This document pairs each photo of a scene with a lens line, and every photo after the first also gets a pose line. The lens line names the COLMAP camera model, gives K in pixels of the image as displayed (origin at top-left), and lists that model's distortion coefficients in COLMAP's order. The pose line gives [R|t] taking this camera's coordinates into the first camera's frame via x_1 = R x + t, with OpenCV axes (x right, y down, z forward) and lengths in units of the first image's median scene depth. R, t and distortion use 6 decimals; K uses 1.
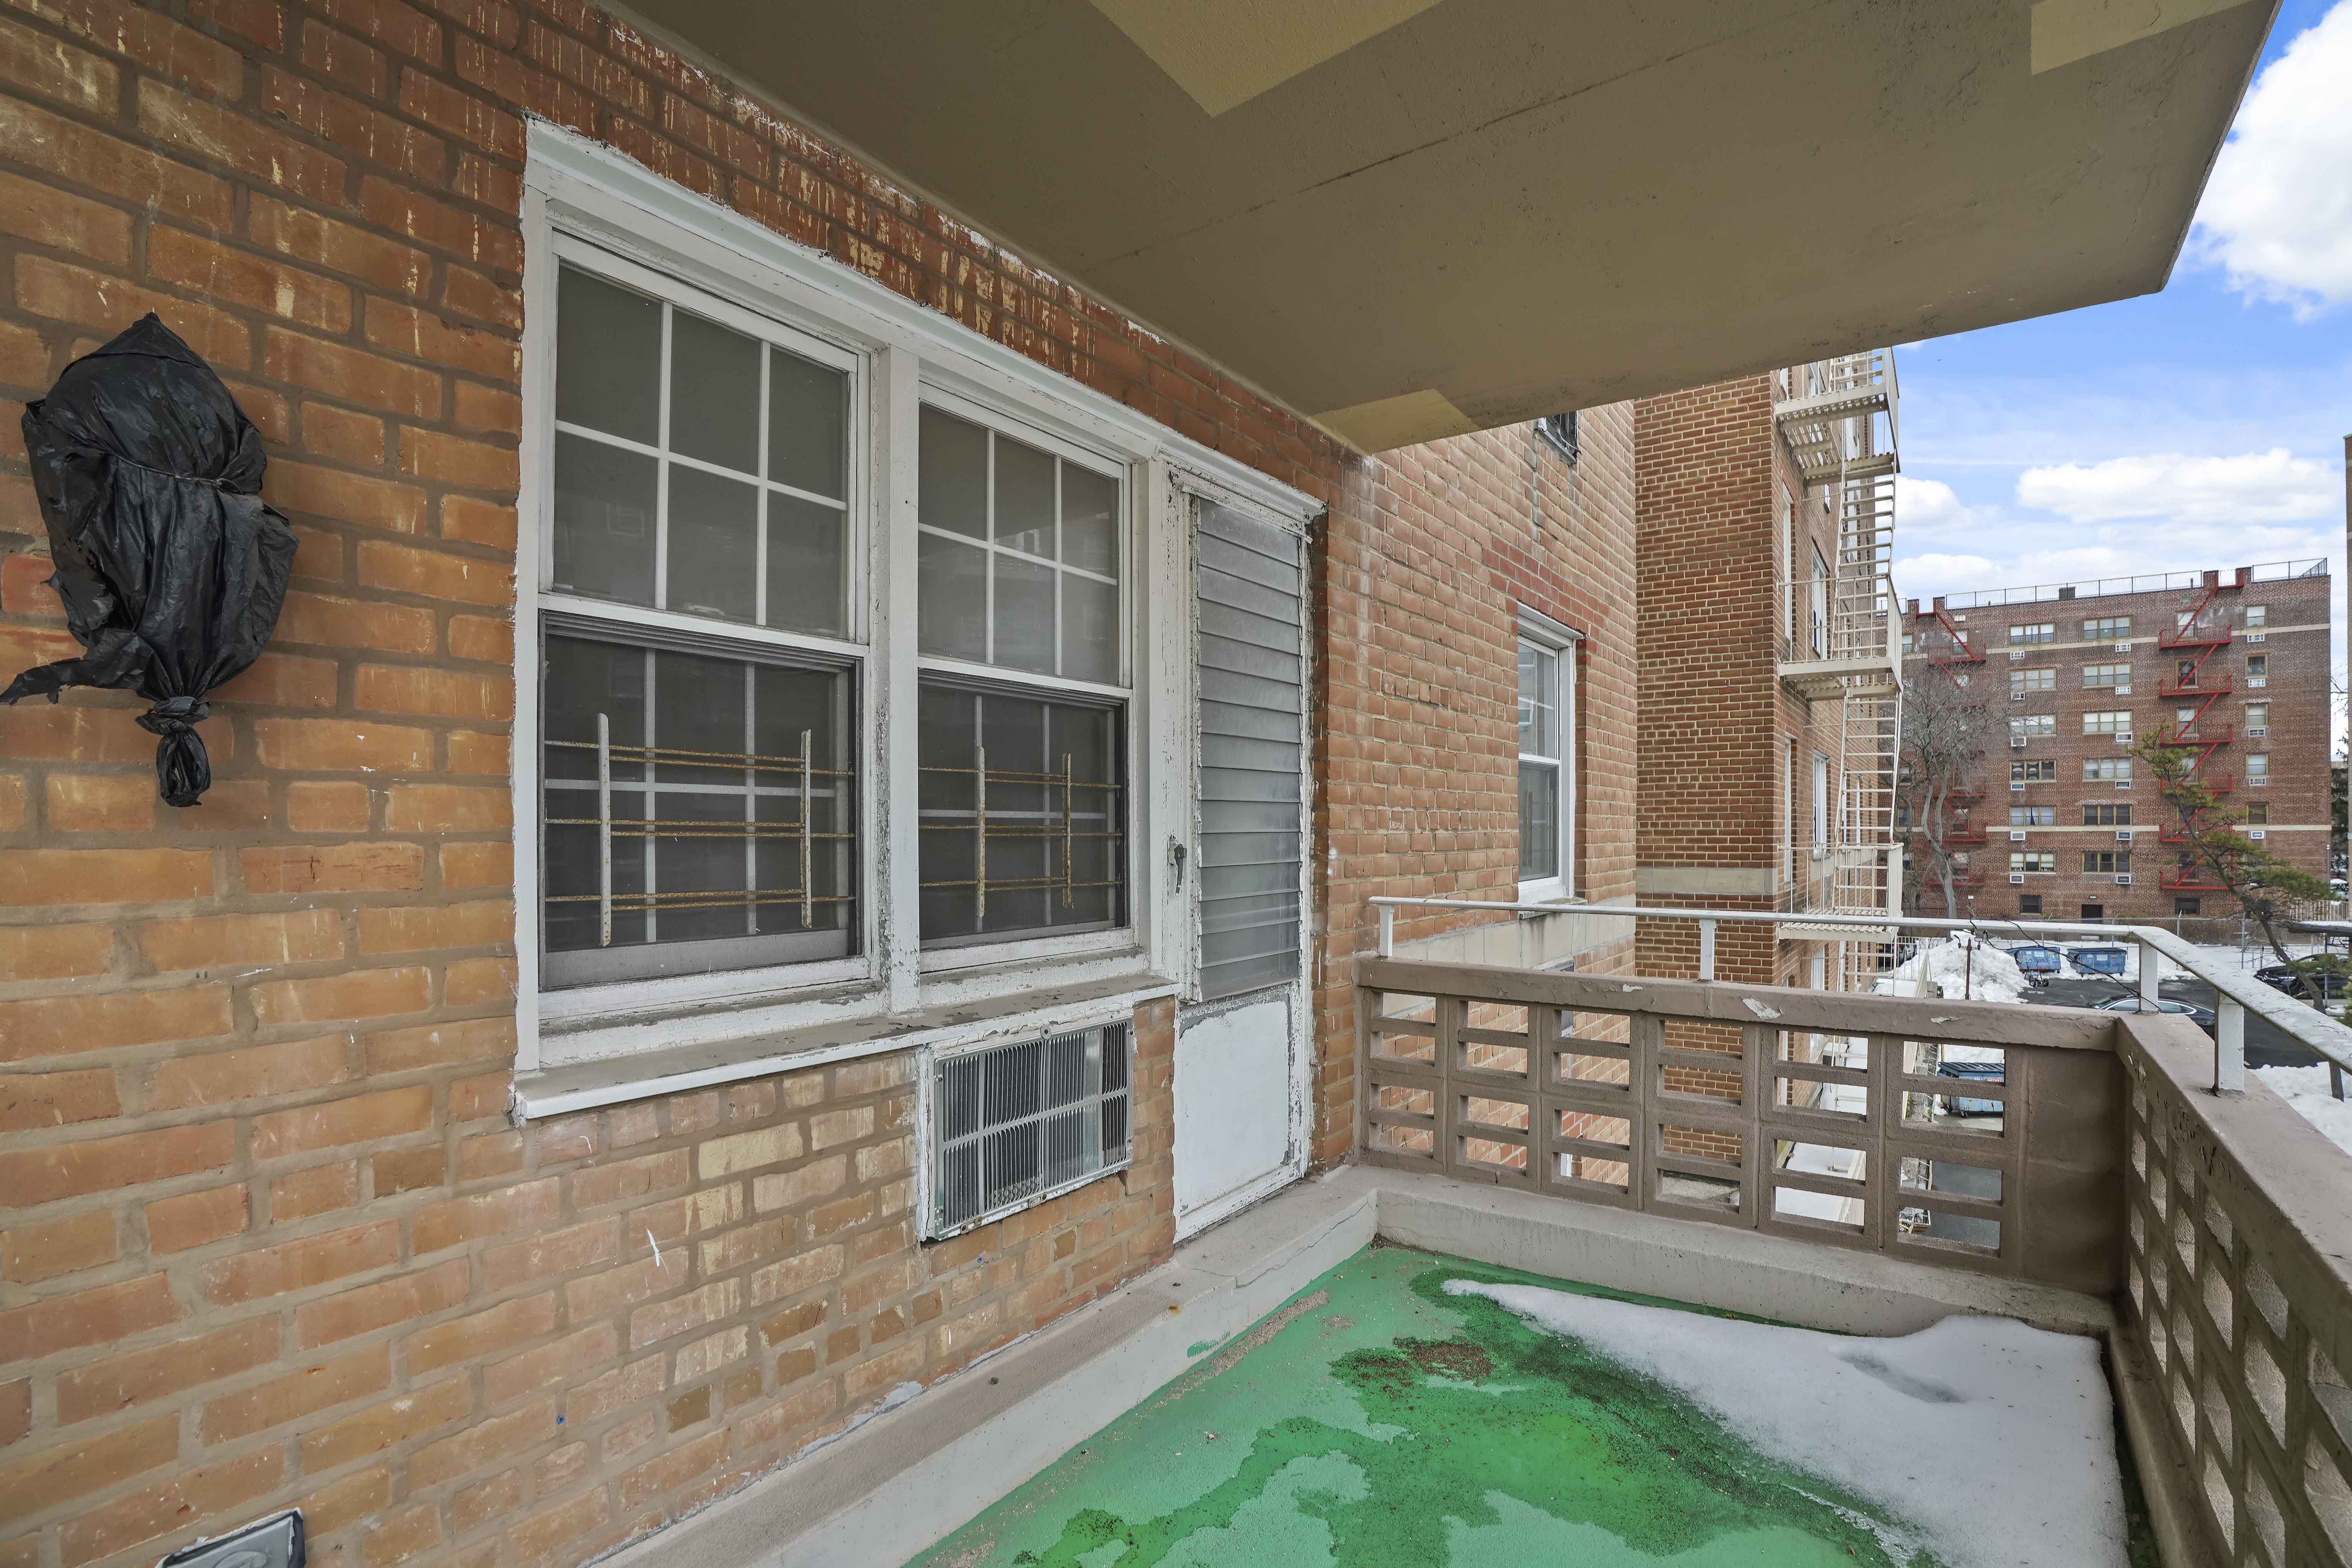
lens RADIAL K [[1081.4, 0, 1218.3], [0, 1081.4, 836.3], [0, 0, 1]] dist [-0.055079, 0.022320]
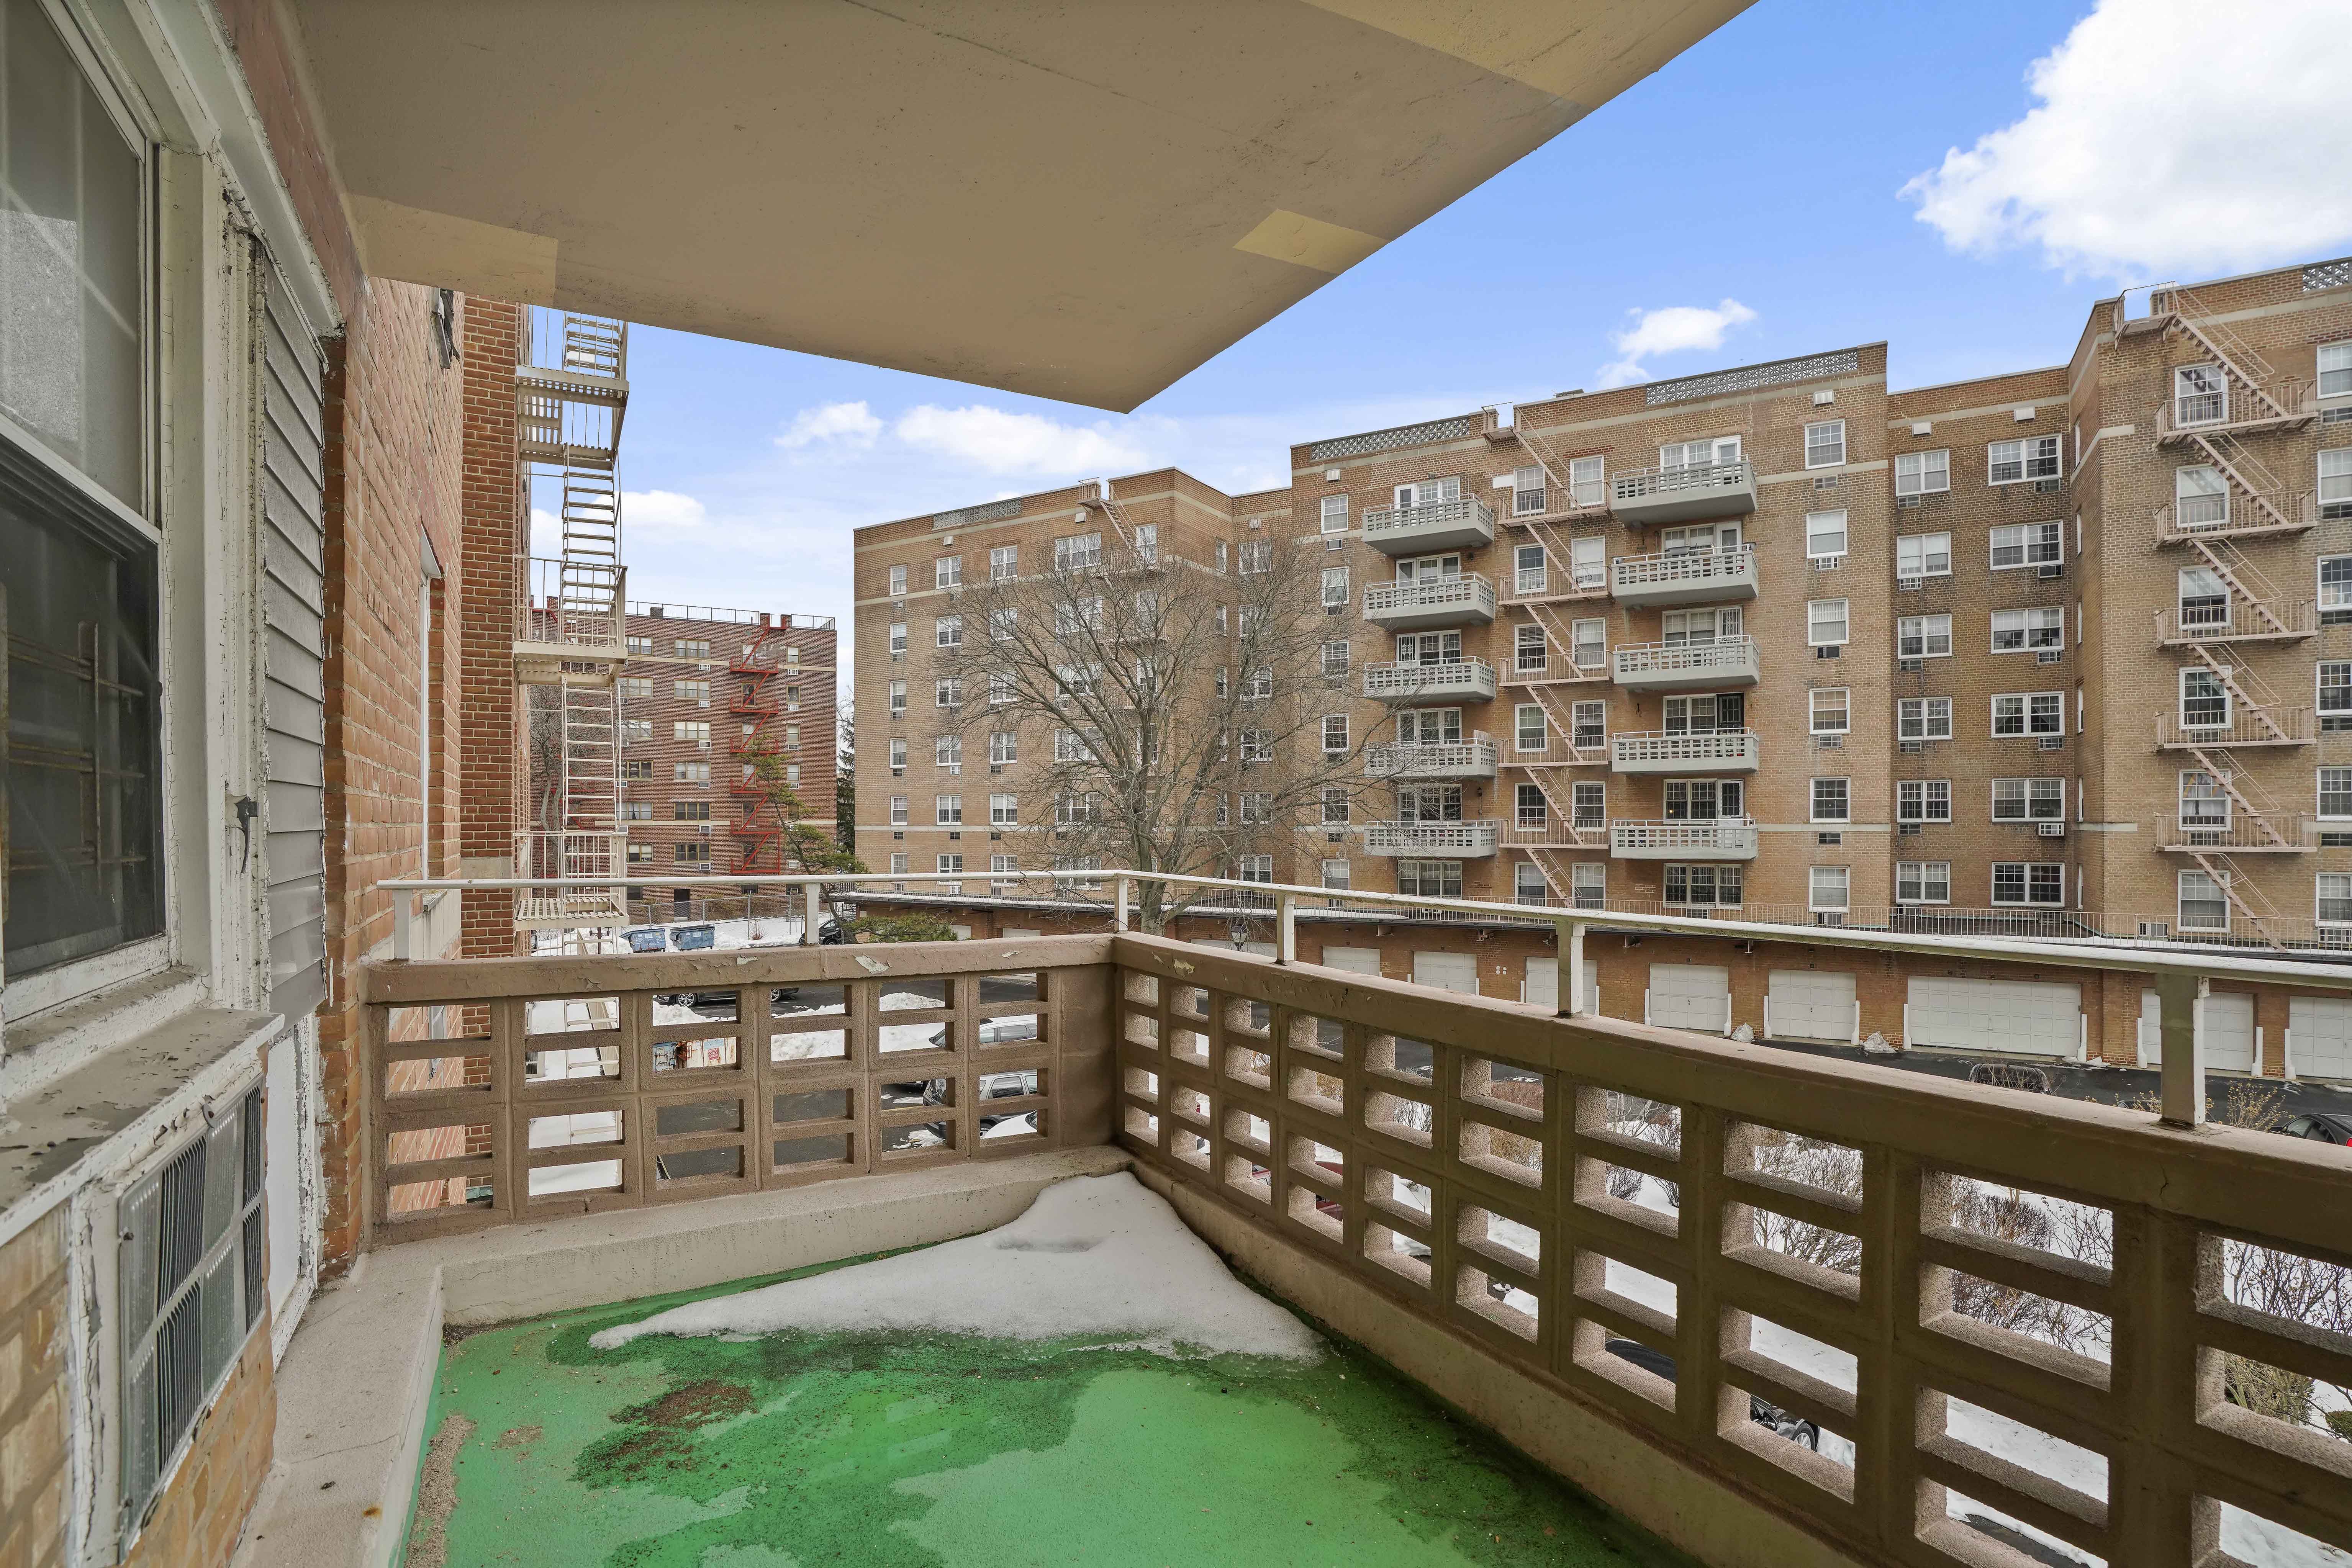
lens RADIAL K [[1081.2, 0, 1218.3], [0, 1081.2, 836.3], [0, 0, 1]] dist [-0.055079, 0.022320]
pose [[0.461238, -0.011268, 0.887205, -0.302403], [0.001799, 0.999929, 0.011765, 0.024389], [-0.887274, -0.003830, 0.461226, 0.220501]]
